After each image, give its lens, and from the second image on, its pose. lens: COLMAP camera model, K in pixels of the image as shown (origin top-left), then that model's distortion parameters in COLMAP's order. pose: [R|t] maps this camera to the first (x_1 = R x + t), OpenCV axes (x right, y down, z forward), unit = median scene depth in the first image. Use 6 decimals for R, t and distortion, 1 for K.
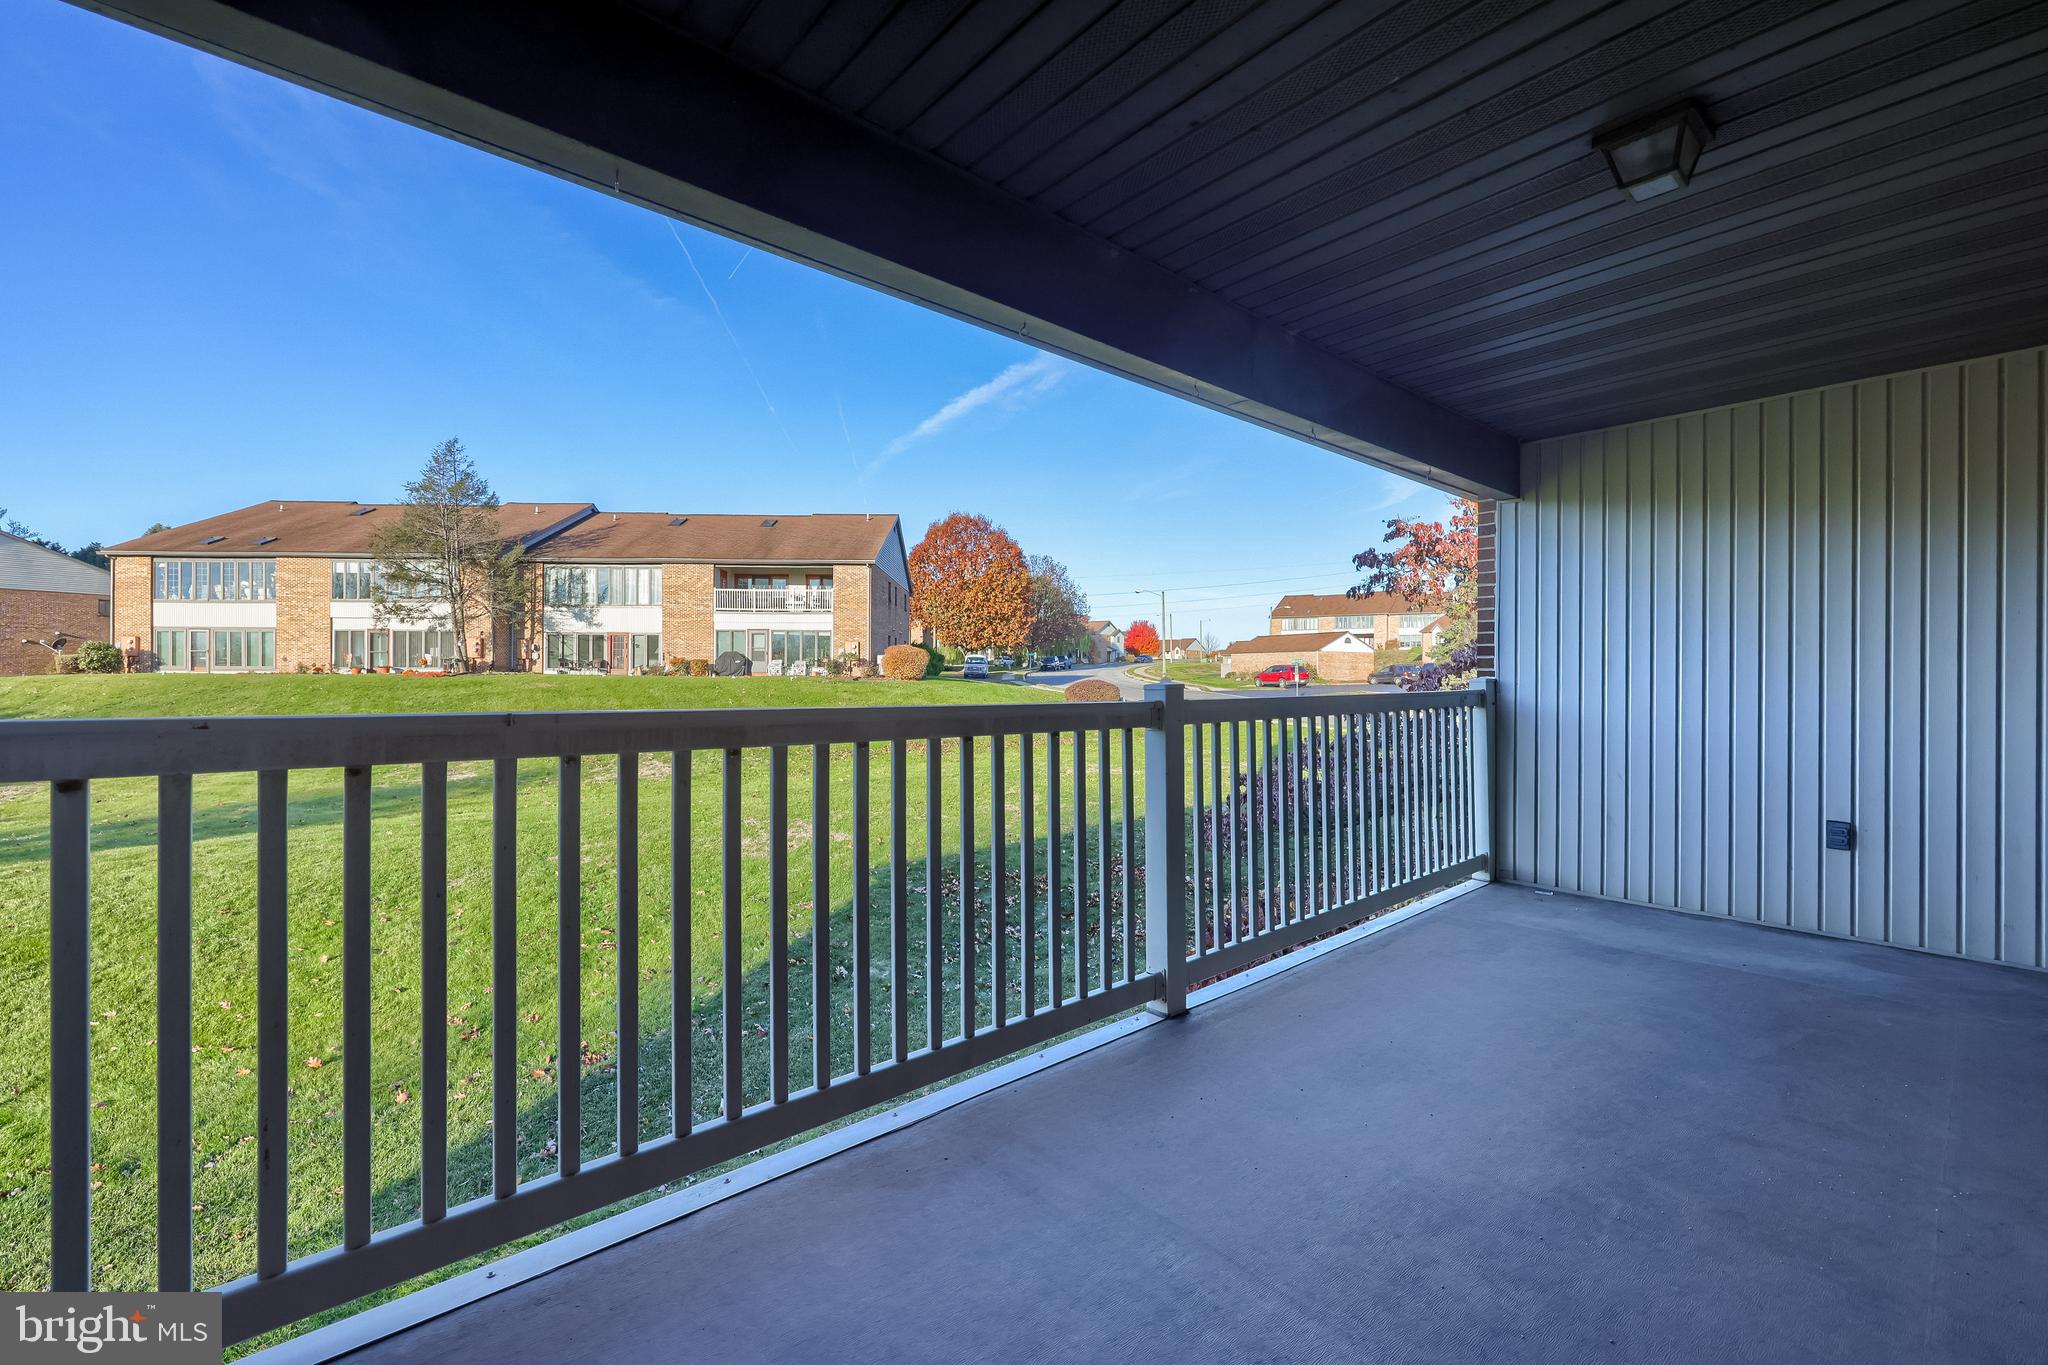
lens RADIAL K [[844.5, 0, 1029.3], [0, 844.5, 677.7], [0, 0, 1]] dist [-0.002661, 0.000365]
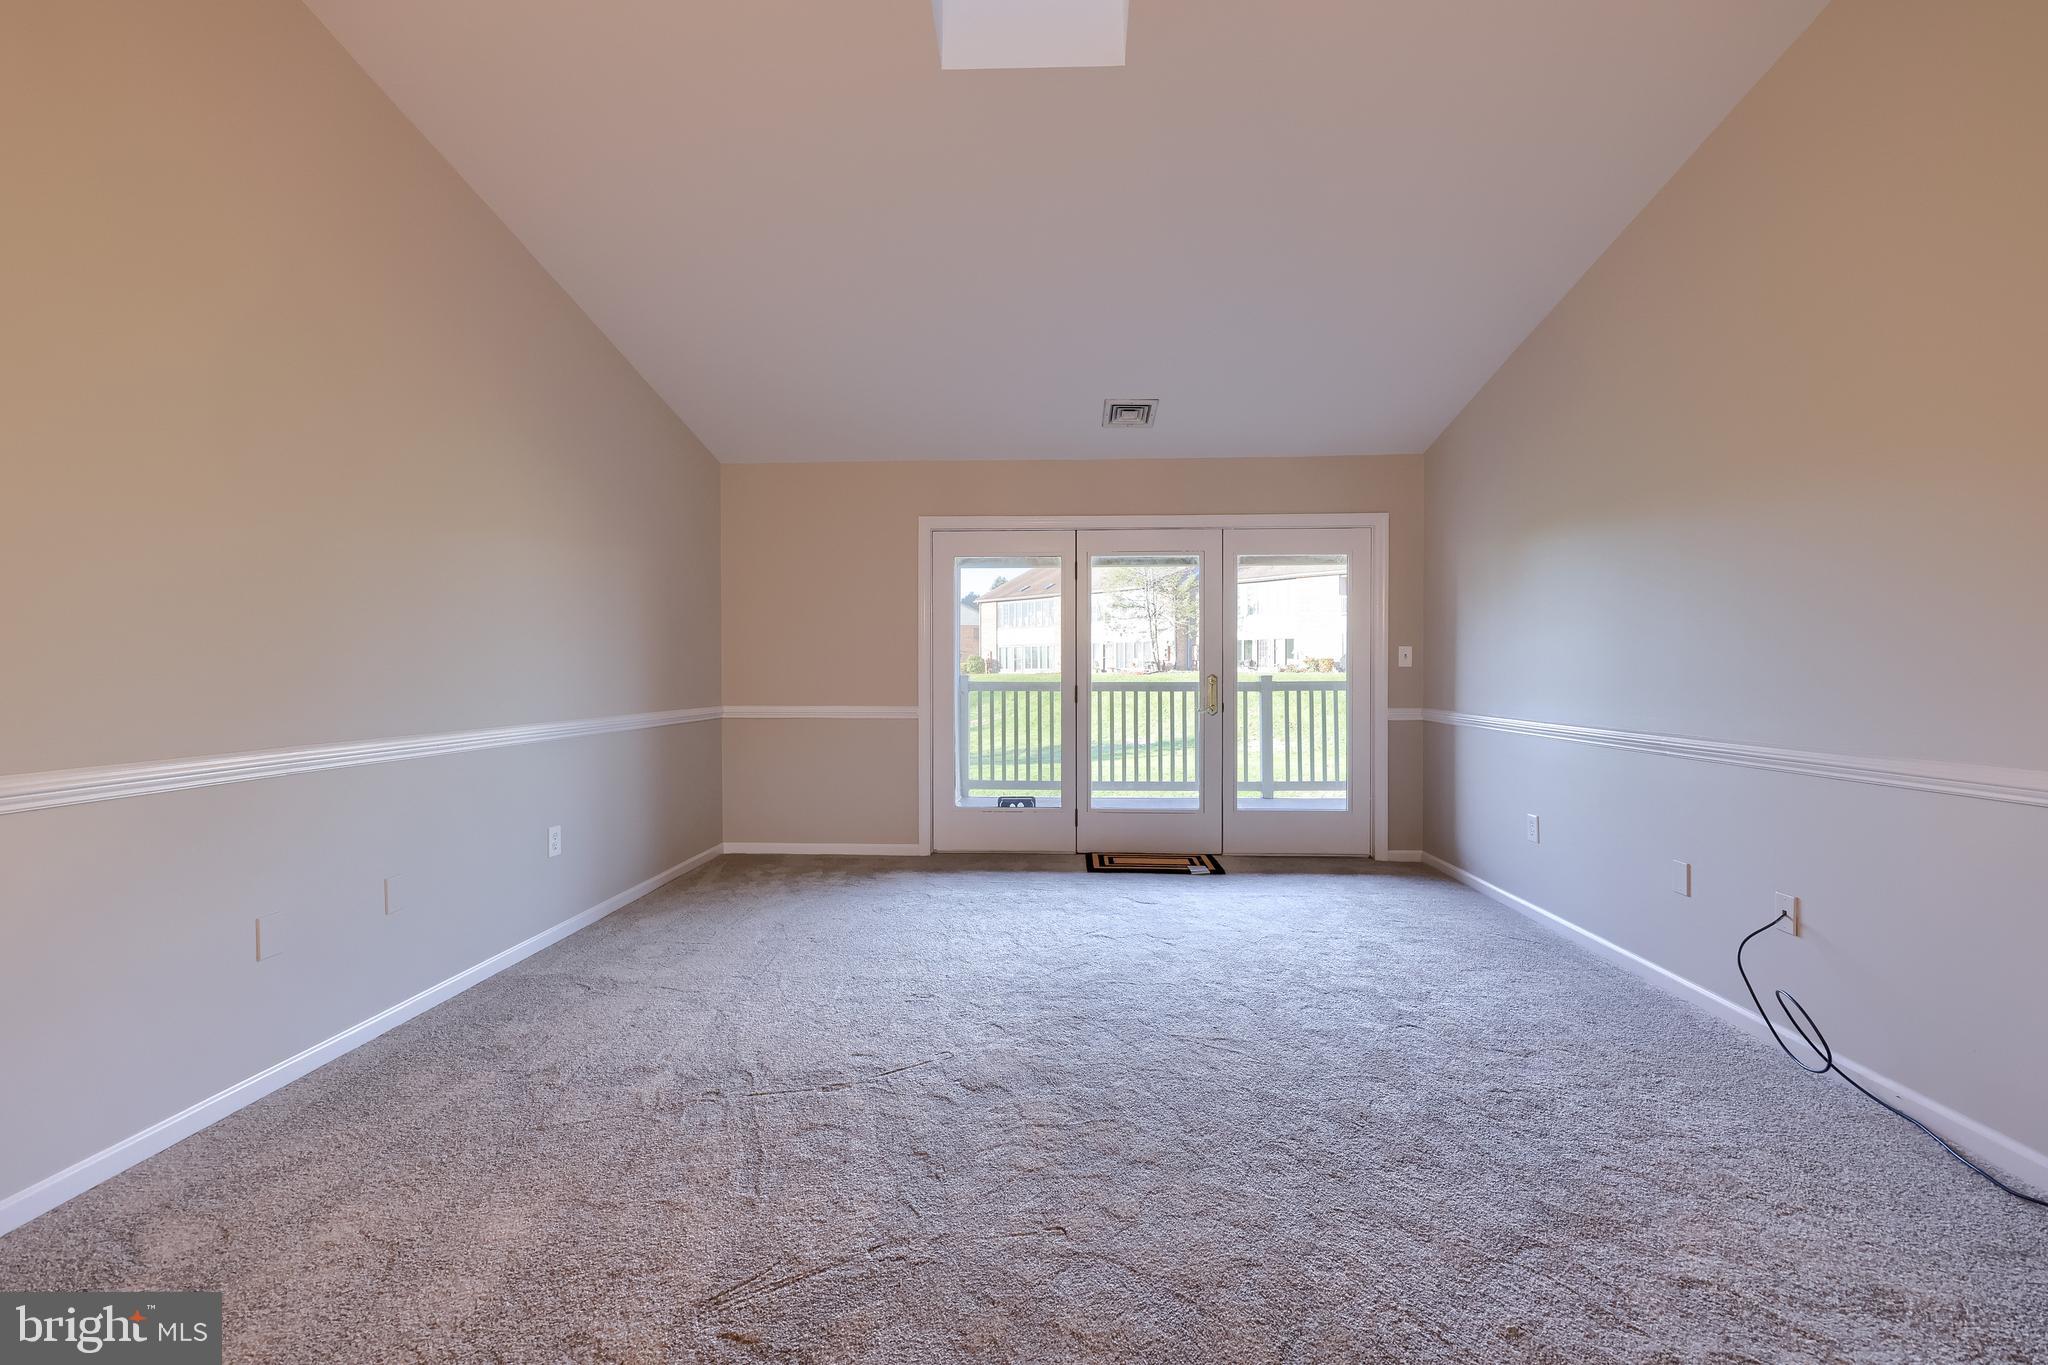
lens RADIAL K [[825.4, 0, 1028.2], [0, 825.4, 677.6], [0, 0, 1]] dist [0.000834, 0.000404]
pose [[0.724776, -0.003616, -0.688975, 0.096004], [0.006513, 0.999978, 0.001604, 0.000468], [0.688954, -0.005650, 0.724783, -0.109519]]
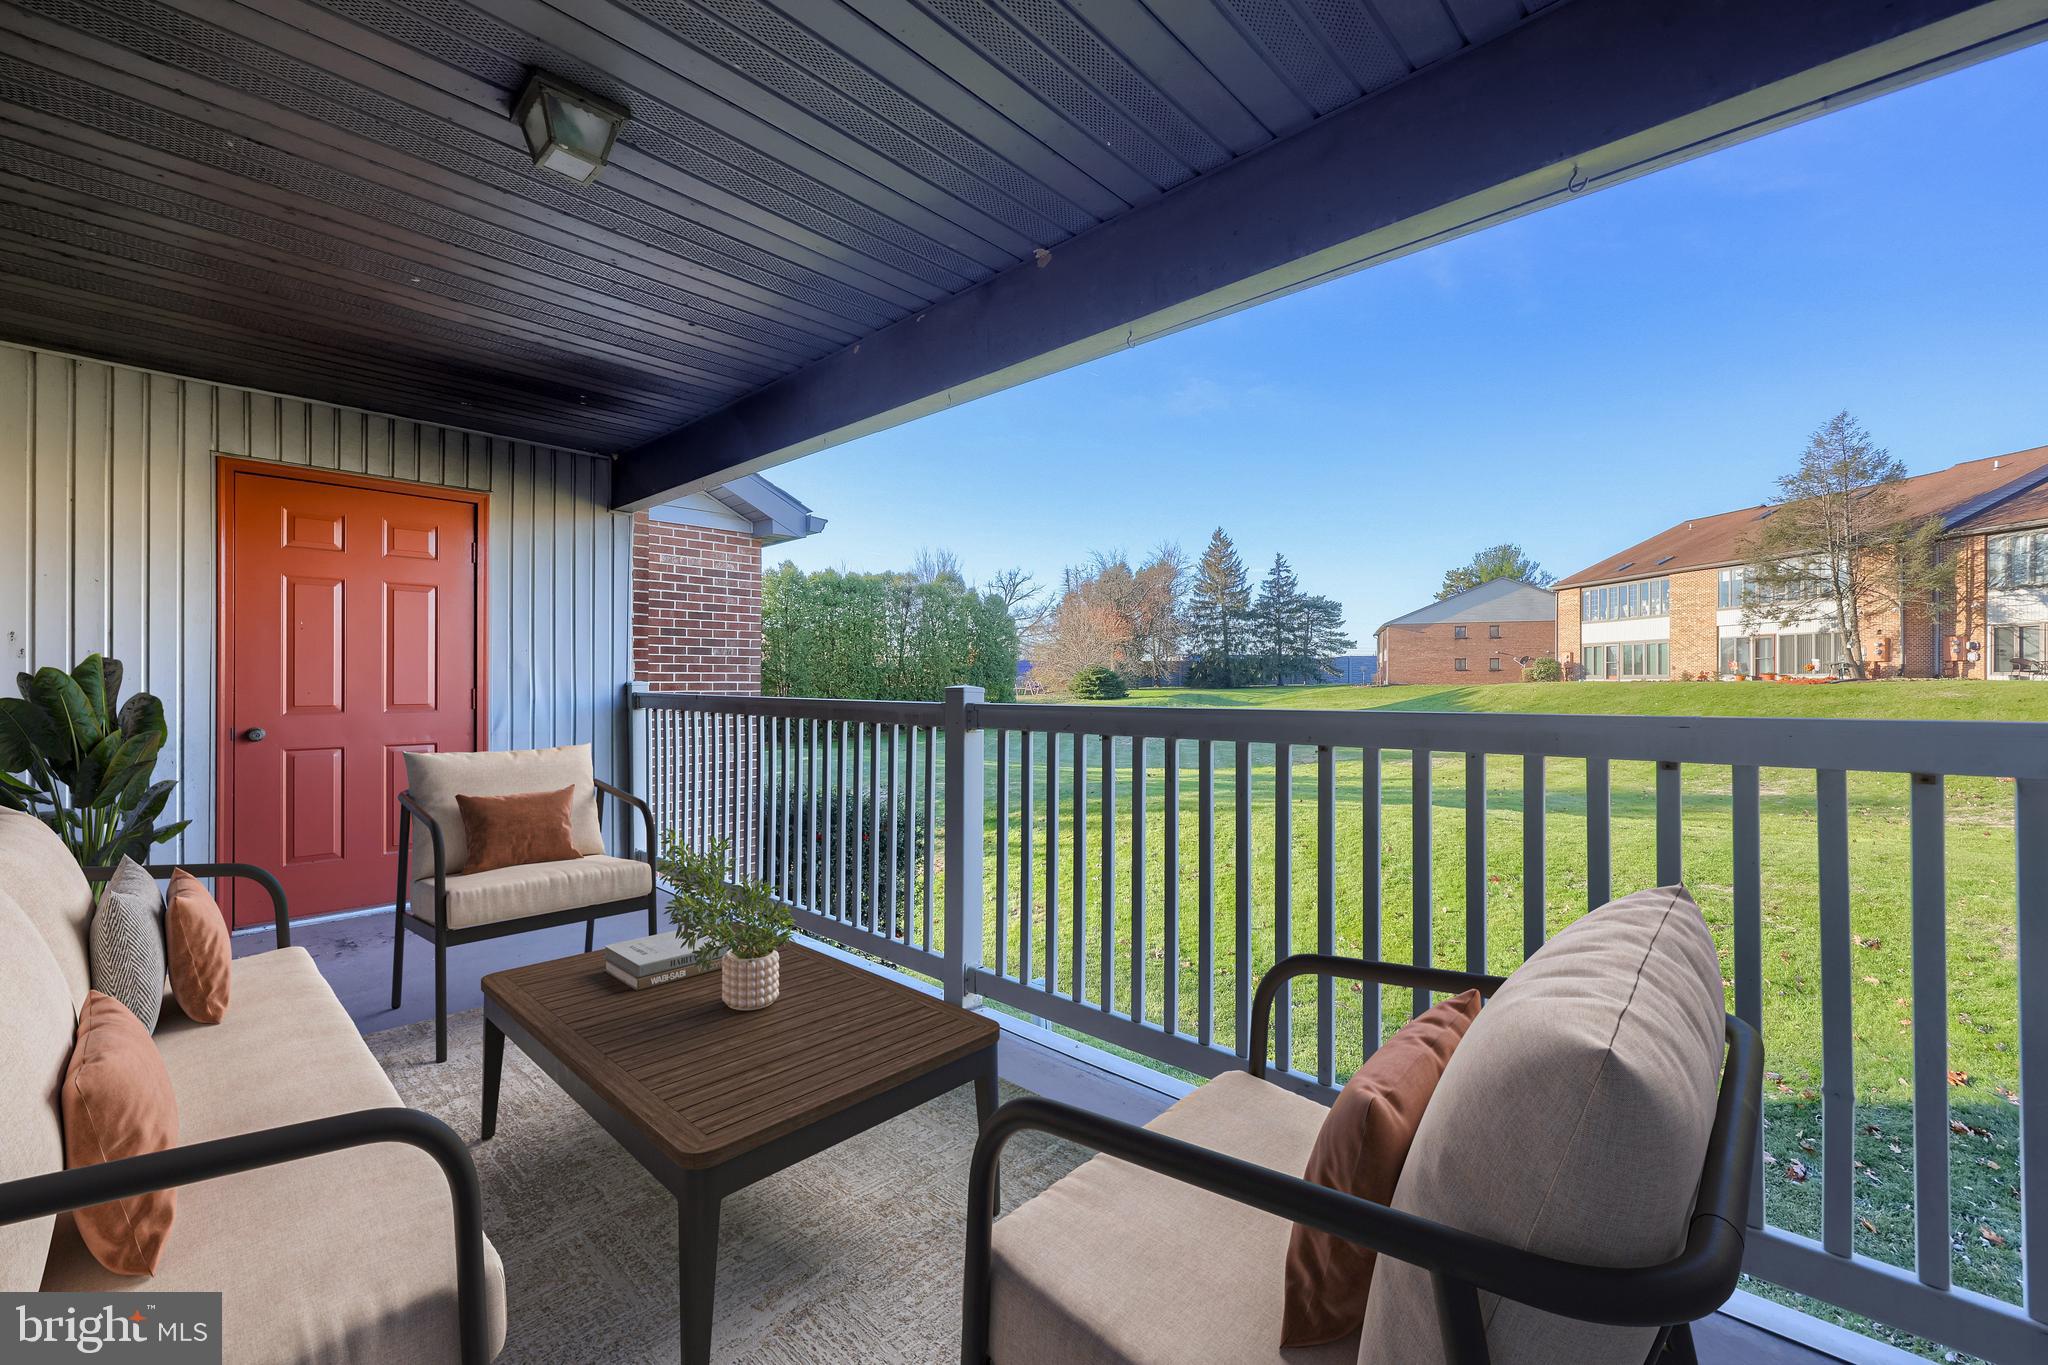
lens RADIAL K [[825.4, 0, 1030.9], [0, 825.4, 689.8], [0, 0, 1]] dist [0.000834, 0.000404]
pose [[0.115427, 0.005700, -0.993300, 0.070053], [-0.000179, 0.999984, 0.005718, 0.000217], [0.993316, -0.000482, 0.115426, 0.057251]]
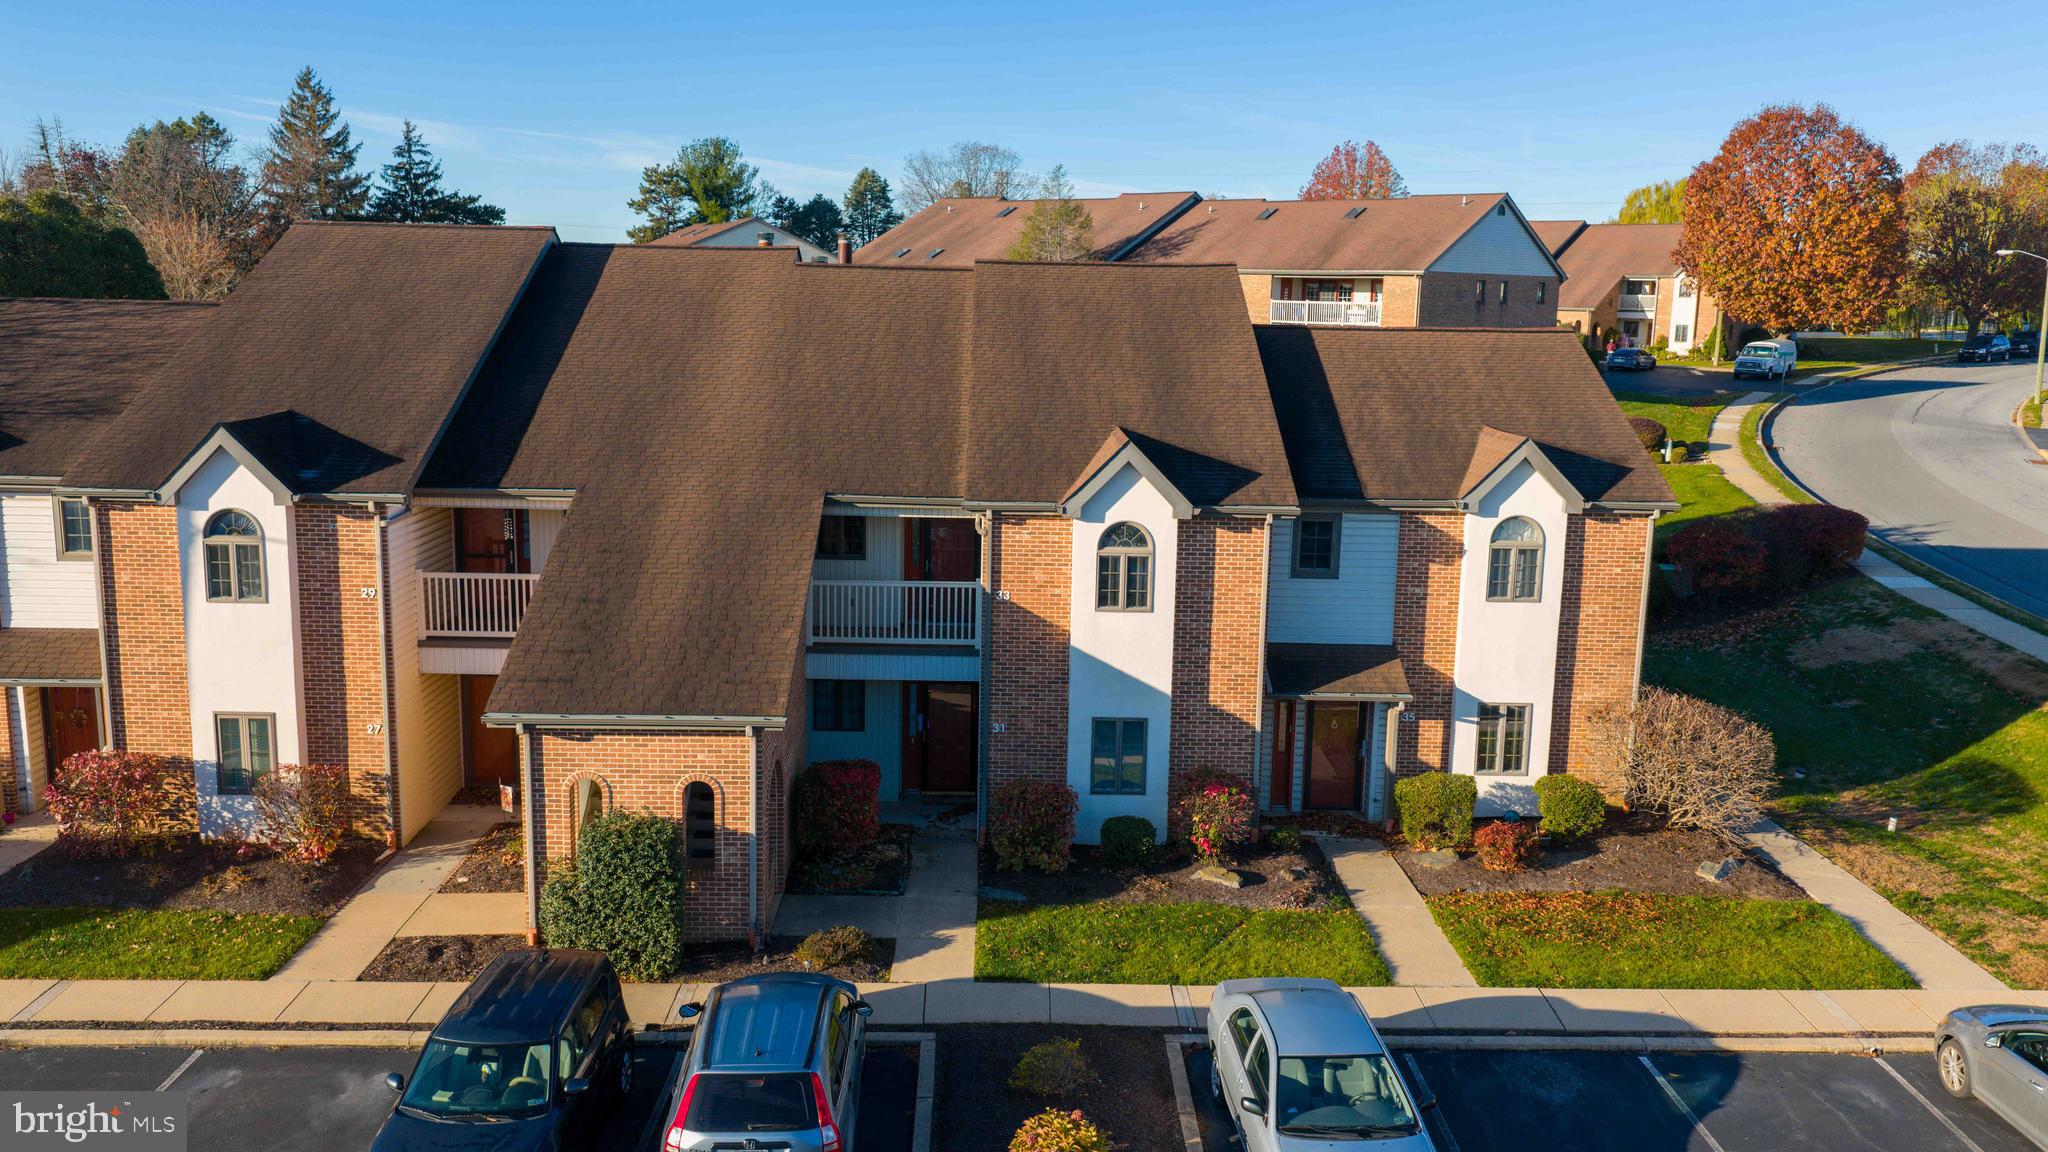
lens RADIAL K [[1670.0, 0, 1025.5], [0, 1670.0, 582.8], [0, 0, 1]] dist [0.017843, -0.020665]
pose [[0.769032, 0.121301, -0.627596, 0.688400], [-0.019260, 0.985781, 0.166930, -0.102682], [0.638920, -0.116287, 0.760433, -0.722703]]
